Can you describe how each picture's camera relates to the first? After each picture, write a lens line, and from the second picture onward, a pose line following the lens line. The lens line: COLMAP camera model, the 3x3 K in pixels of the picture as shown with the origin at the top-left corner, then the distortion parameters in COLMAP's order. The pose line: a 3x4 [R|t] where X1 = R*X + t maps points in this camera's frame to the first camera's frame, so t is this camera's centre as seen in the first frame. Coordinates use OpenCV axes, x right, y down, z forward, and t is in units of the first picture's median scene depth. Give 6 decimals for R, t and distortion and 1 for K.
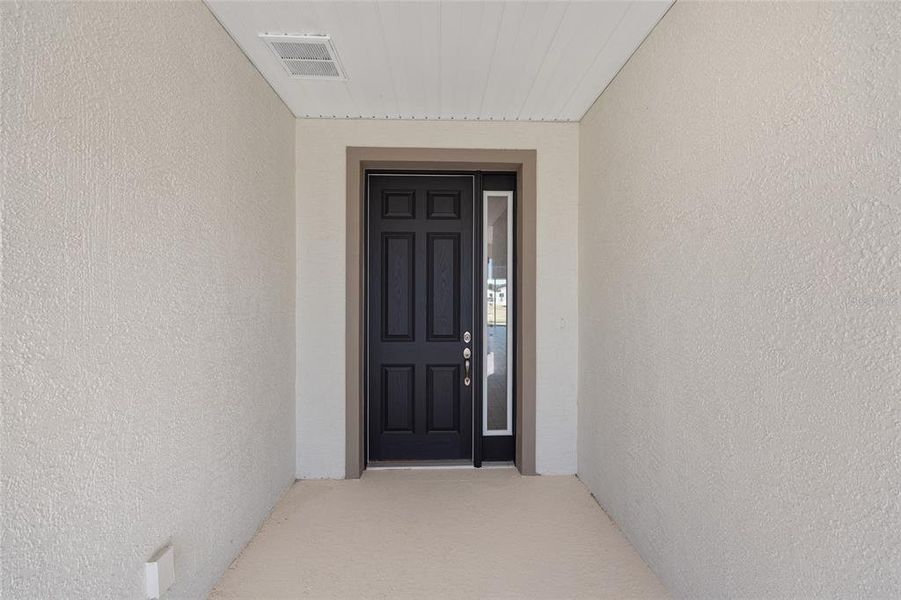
lens RADIAL K [[358.8, 0, 452.2], [0, 358.8, 293.1], [0, 0, 1]] dist [0.000664, 0.000064]
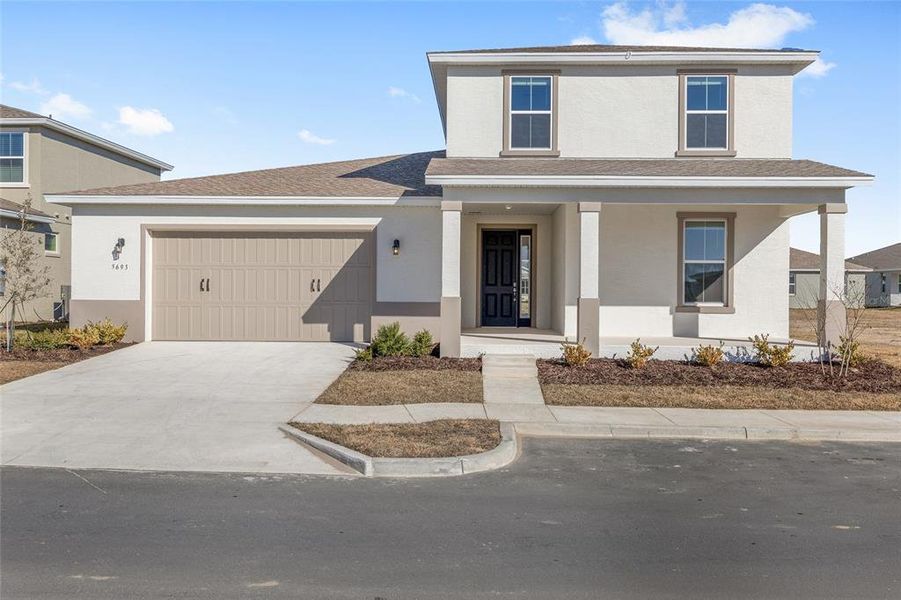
lens RADIAL K [[835.9, 0, 456.4], [0, 835.9, 294.9], [0, 0, 1]] dist [0.006394, -0.007934]
pose [[0.997685, 0.005631, -0.067766, 0.028546], [-0.006096, 0.999959, -0.006657, 0.256434], [0.067725, 0.007055, 0.997679, -5.919719]]
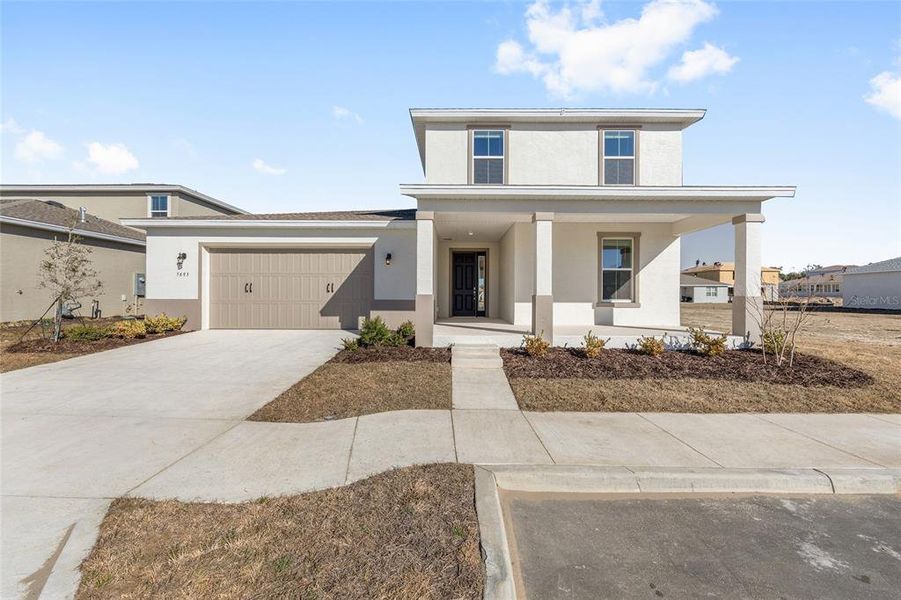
lens RADIAL K [[360.3, 0, 451.5], [0, 360.3, 298.0], [0, 0, 1]] dist [0.000375, -0.000042]
pose [[0.998985, 0.002716, -0.044957, -0.041879], [-0.003128, 0.999954, -0.009100, 0.280315], [0.044930, 0.009231, 0.998948, -3.513121]]
